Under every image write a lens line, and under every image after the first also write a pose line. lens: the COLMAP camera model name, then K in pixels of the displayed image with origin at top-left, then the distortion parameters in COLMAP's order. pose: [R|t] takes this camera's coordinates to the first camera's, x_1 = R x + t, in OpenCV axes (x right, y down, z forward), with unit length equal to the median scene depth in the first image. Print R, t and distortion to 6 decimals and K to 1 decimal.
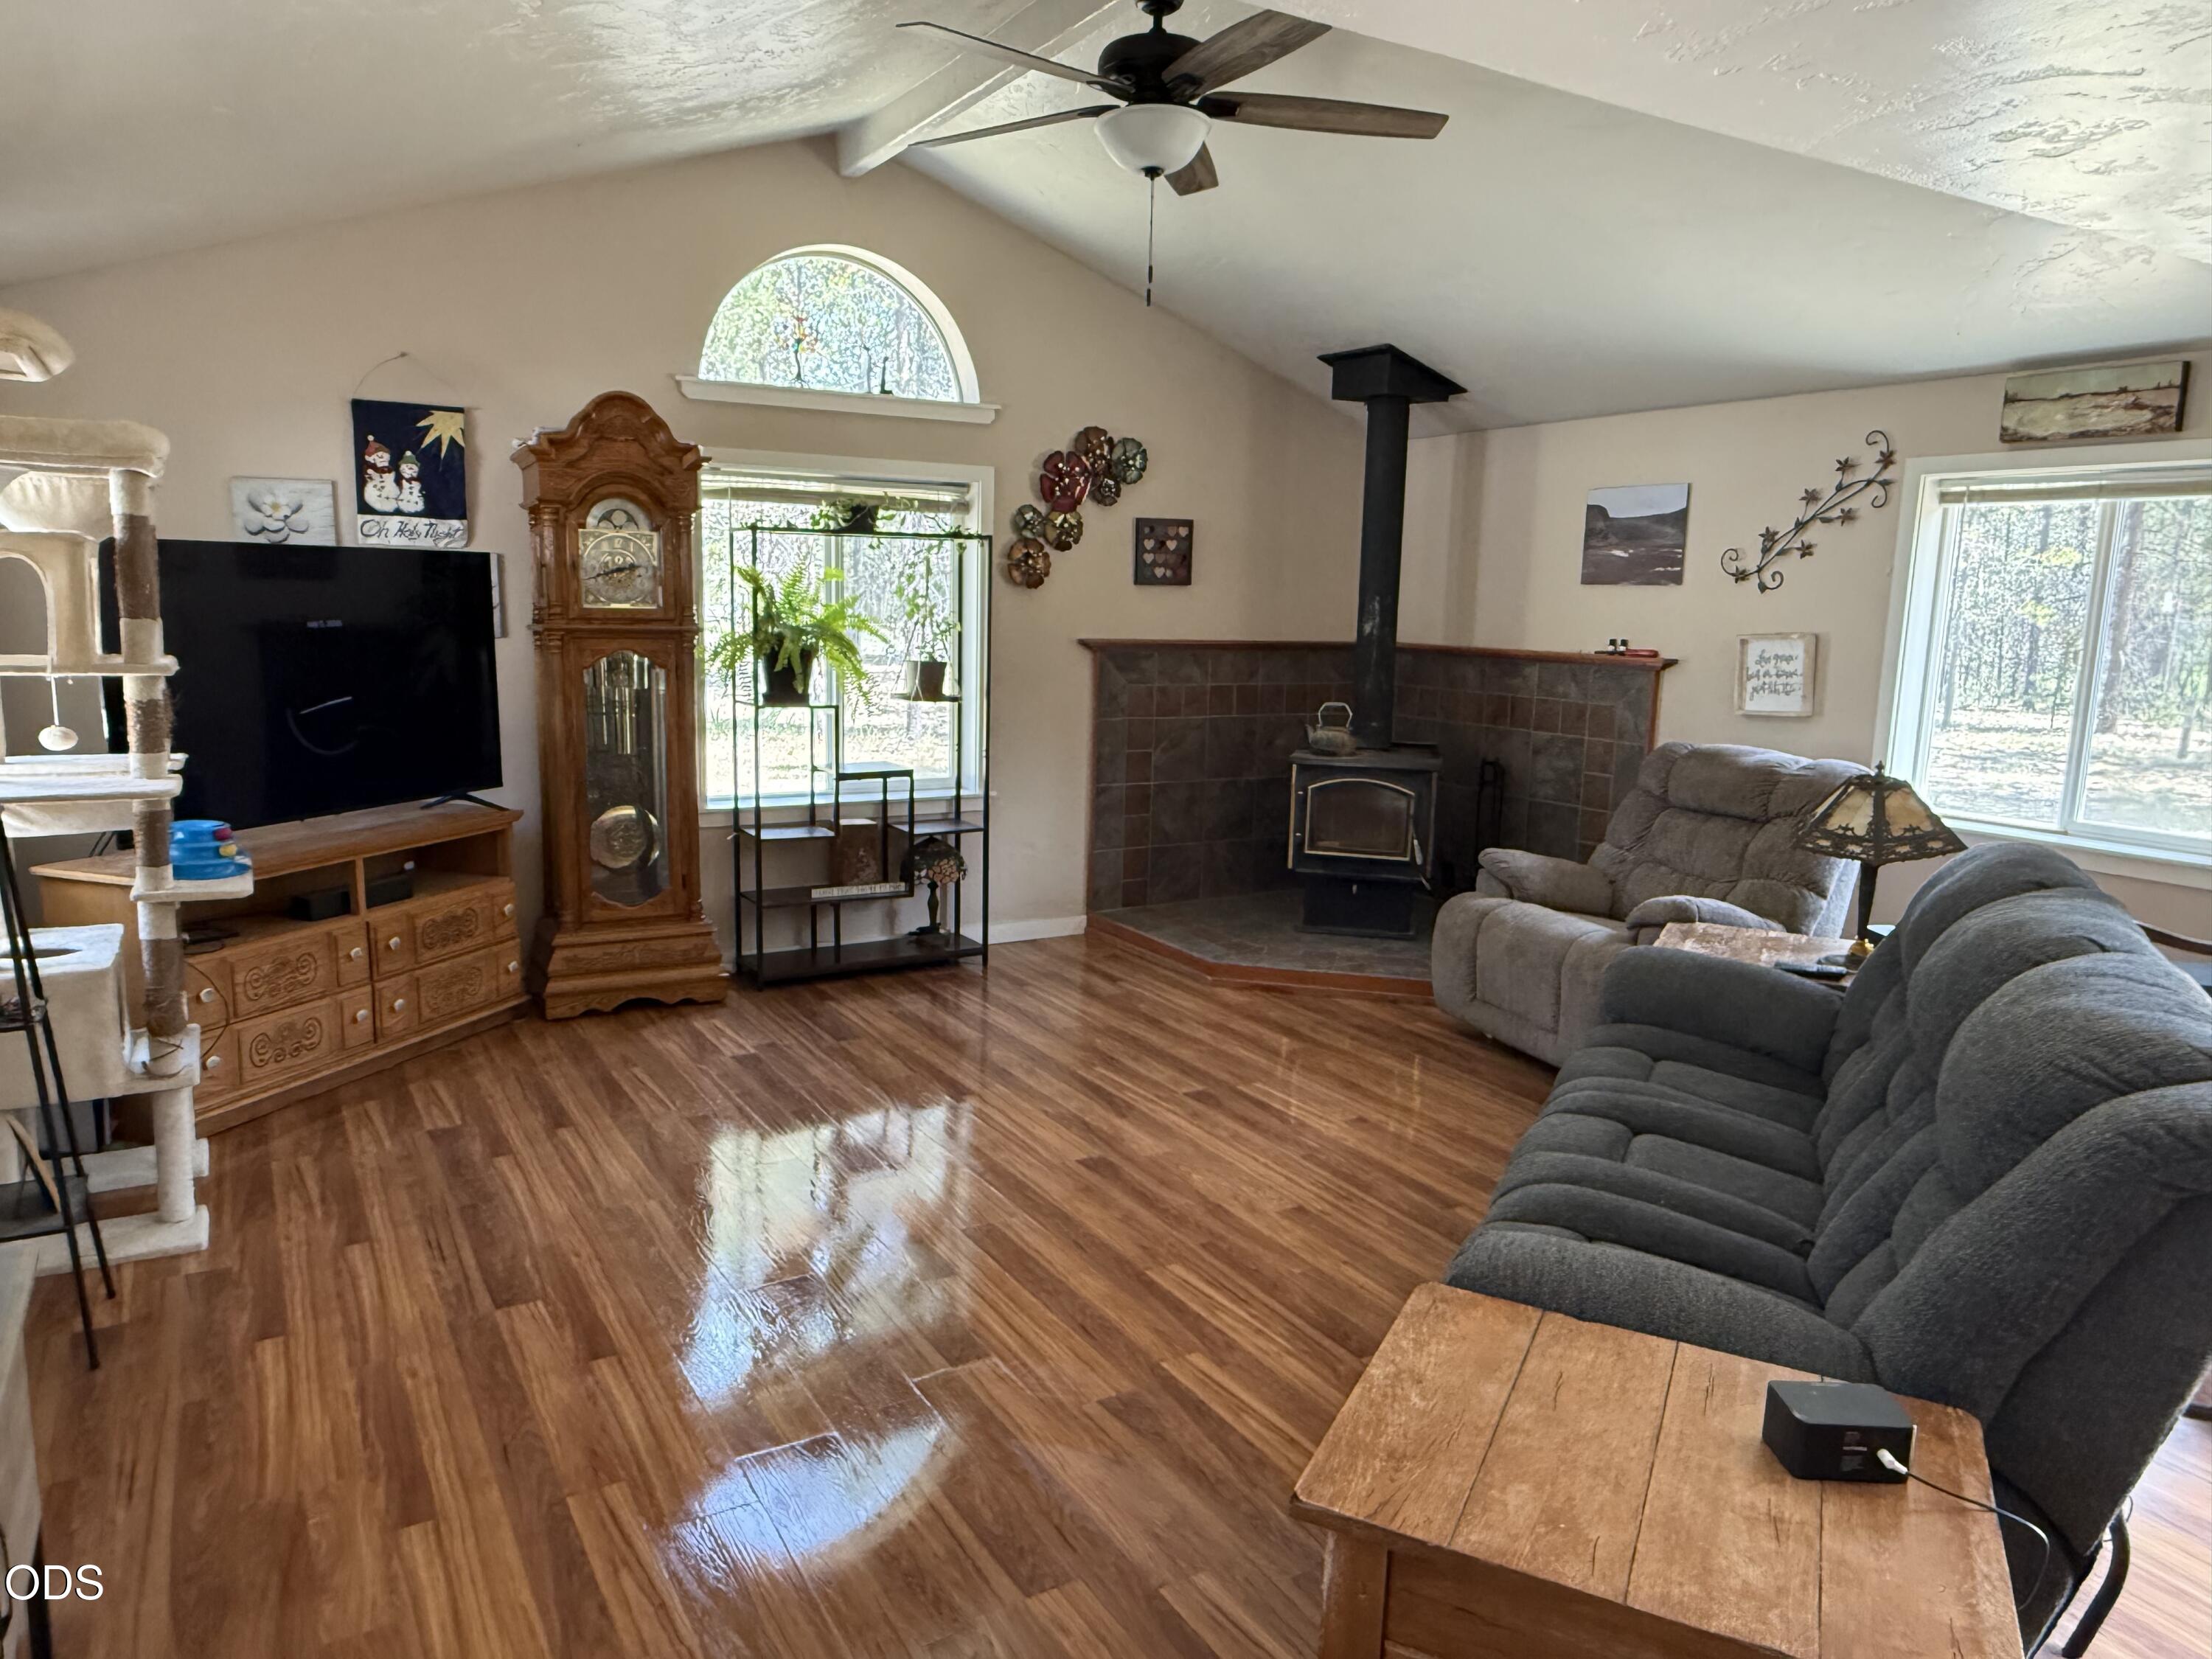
lens RADIAL K [[1465.0, 0, 1103.8], [0, 1465.0, 833.4], [0, 0, 1]] dist [-0.009935, -0.001025]
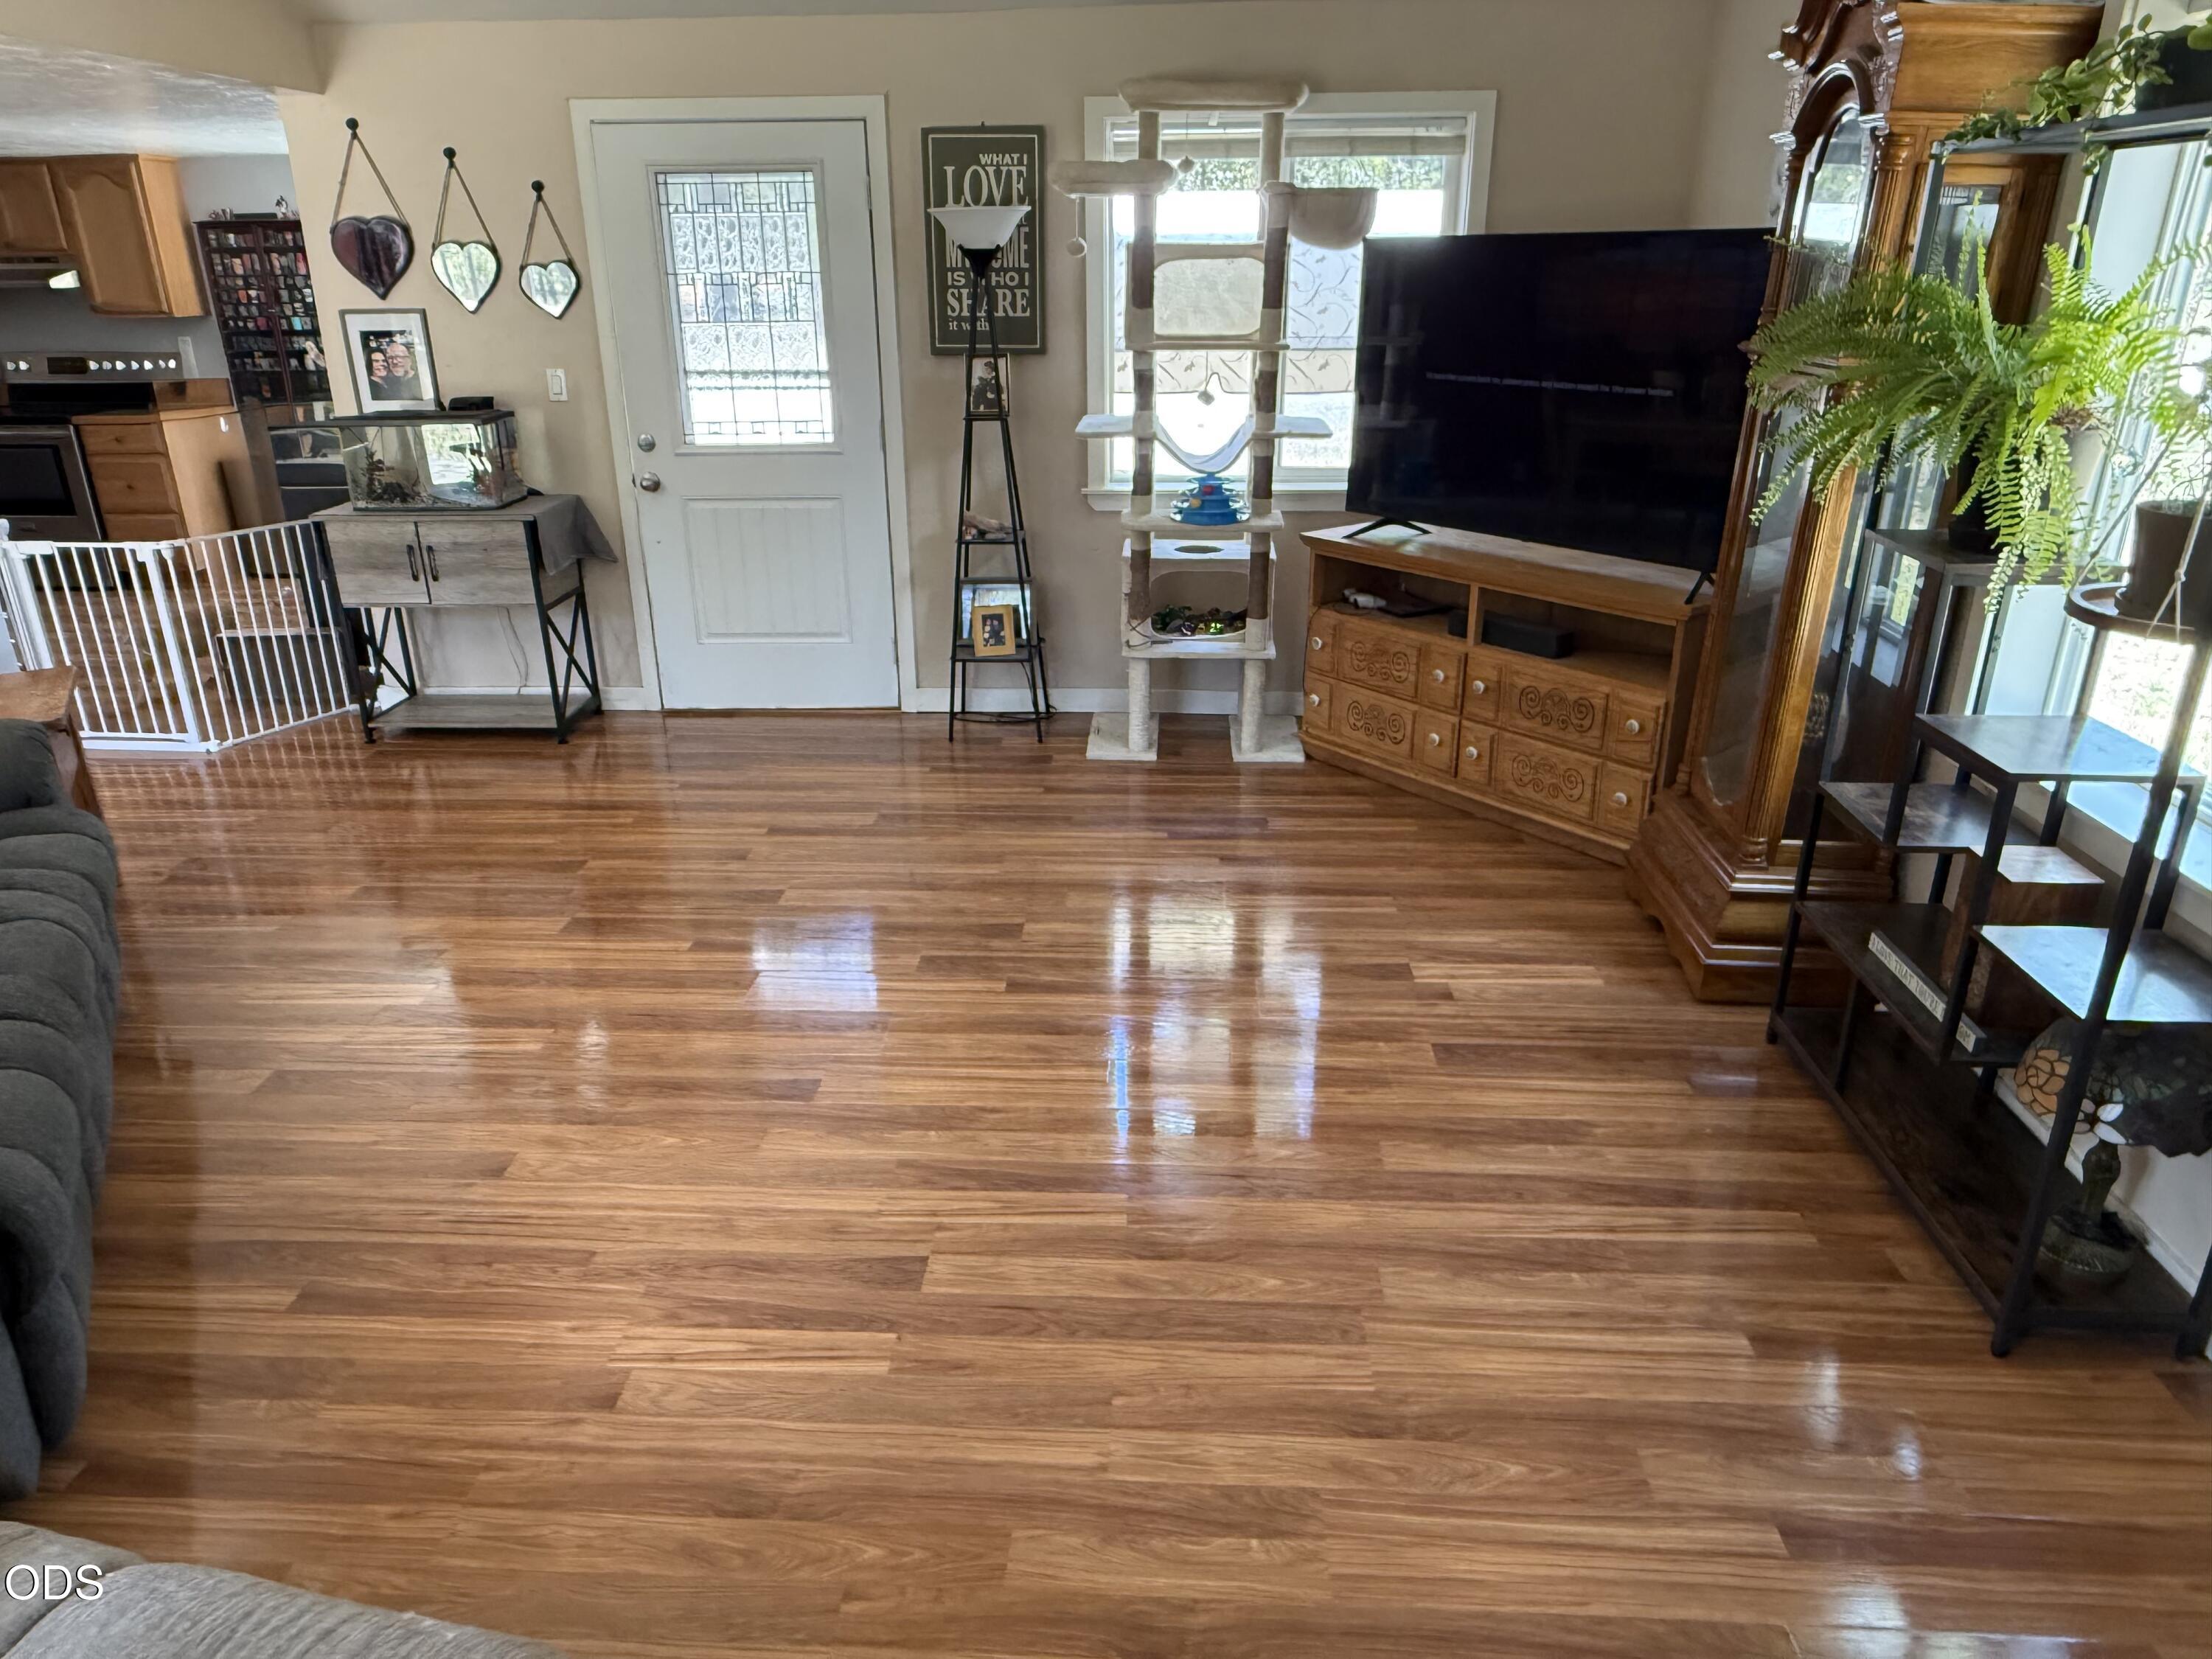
lens RADIAL K [[1465.0, 0, 1102.2], [0, 1465.0, 833.4], [0, 0, 1]] dist [-0.009935, -0.001025]
pose [[-0.558325, 0.292002, -0.776536, 0.392531], [-0.138725, 0.889973, 0.434401, -0.209678], [0.817941, 0.350262, -0.456386, 1.230076]]
